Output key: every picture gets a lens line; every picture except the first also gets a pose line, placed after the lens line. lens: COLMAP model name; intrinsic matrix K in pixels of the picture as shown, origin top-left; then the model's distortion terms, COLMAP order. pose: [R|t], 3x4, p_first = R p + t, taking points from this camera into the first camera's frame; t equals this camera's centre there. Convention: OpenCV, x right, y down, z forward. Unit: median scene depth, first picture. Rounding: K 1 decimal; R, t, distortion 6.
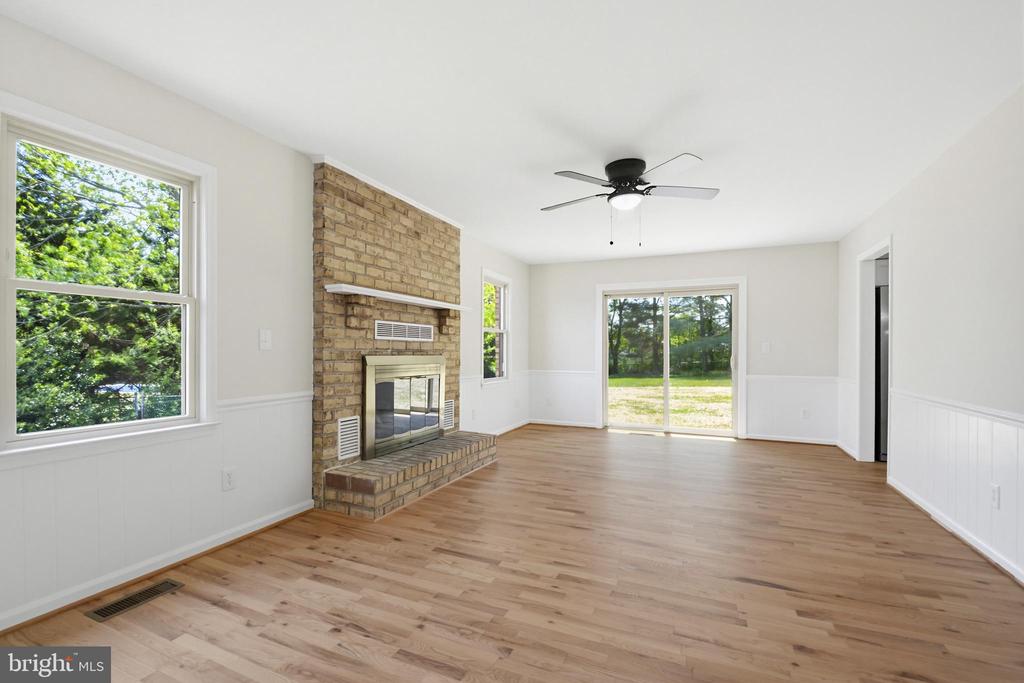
lens RADIAL K [[451.4, 0, 505.2], [0, 451.4, 356.8], [0, 0, 1]] dist [0.000448, -0.000430]
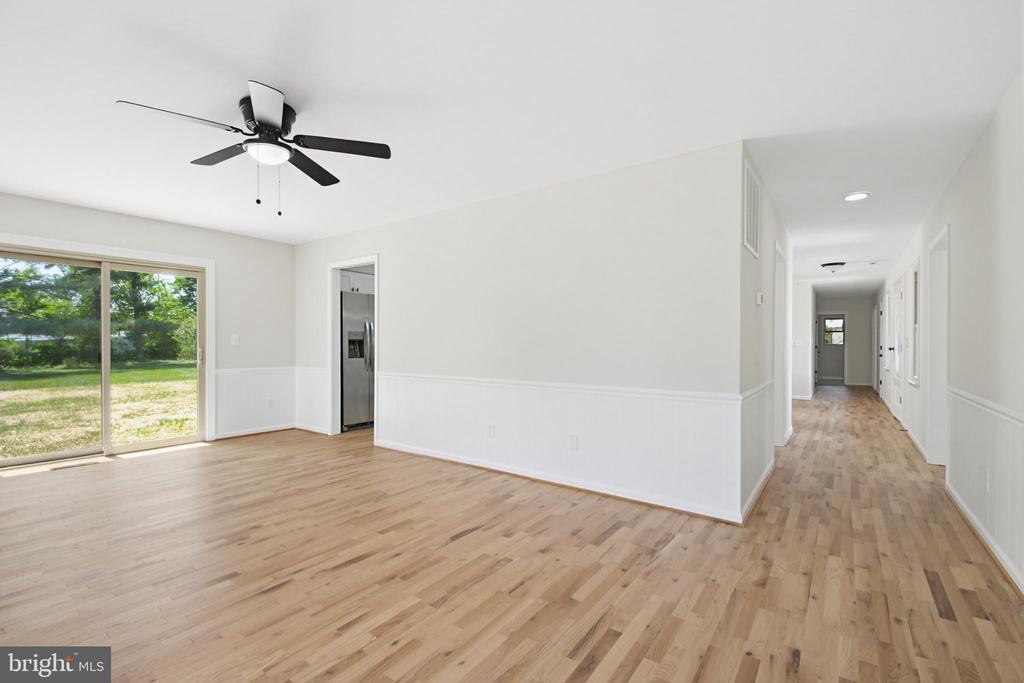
lens RADIAL K [[451.4, 0, 505.2], [0, 451.4, 356.8], [0, 0, 1]] dist [0.000448, -0.000430]
pose [[0.210925, -0.031214, 0.977004, -0.344483], [0.005090, 0.999512, 0.030834, -0.015695], [-0.977489, -0.001531, 0.210981, 0.351219]]
